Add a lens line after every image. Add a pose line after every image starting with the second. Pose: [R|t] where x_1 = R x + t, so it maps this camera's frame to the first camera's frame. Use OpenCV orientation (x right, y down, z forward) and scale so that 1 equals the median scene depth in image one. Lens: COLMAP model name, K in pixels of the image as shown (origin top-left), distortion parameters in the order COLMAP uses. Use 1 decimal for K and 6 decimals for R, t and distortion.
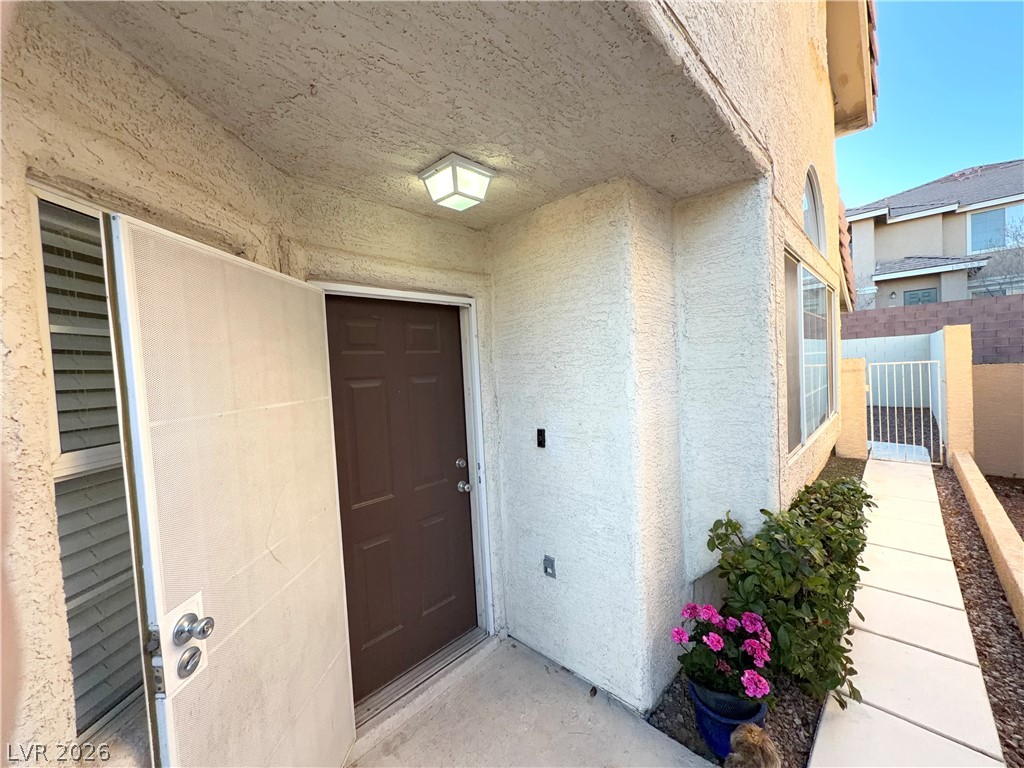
lens RADIAL K [[407.6, 0, 512.2], [0, 407.6, 378.7], [0, 0, 1]] dist [0.000410, 0.000066]
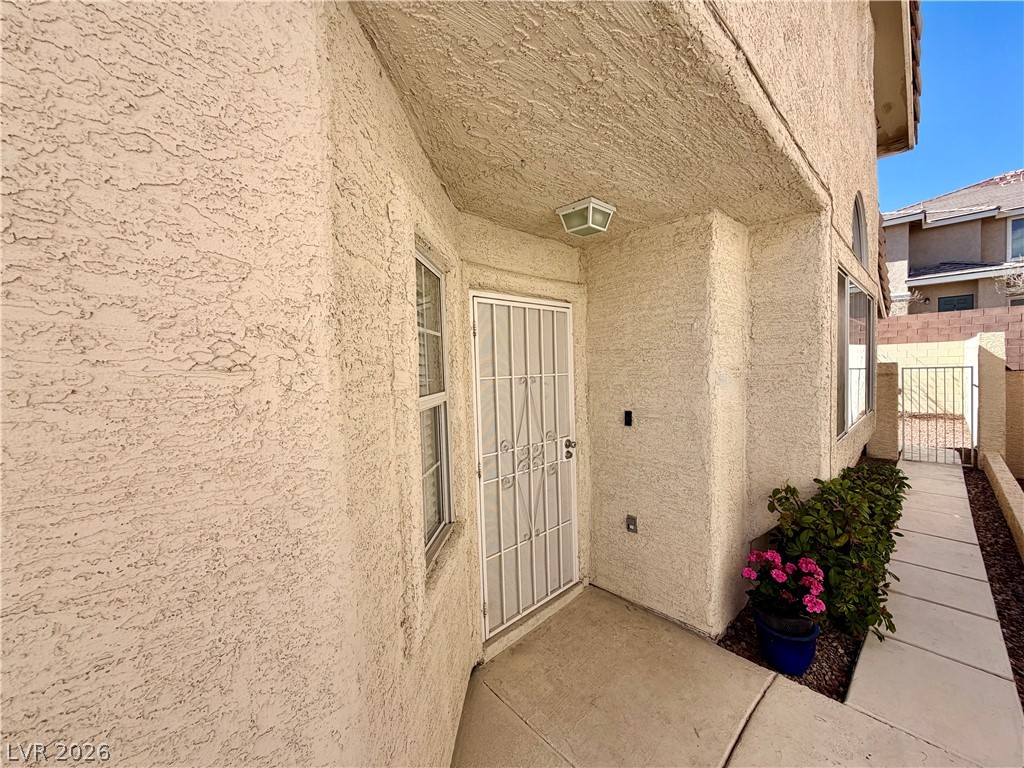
lens RADIAL K [[407.6, 0, 509.5], [0, 407.6, 379.6], [0, 0, 1]] dist [0.000410, 0.000066]
pose [[0.998841, 0.022565, -0.042506, -0.240363], [-0.022441, 0.999742, 0.003379, 0.033237], [0.042571, -0.002421, 0.999091, -0.244598]]
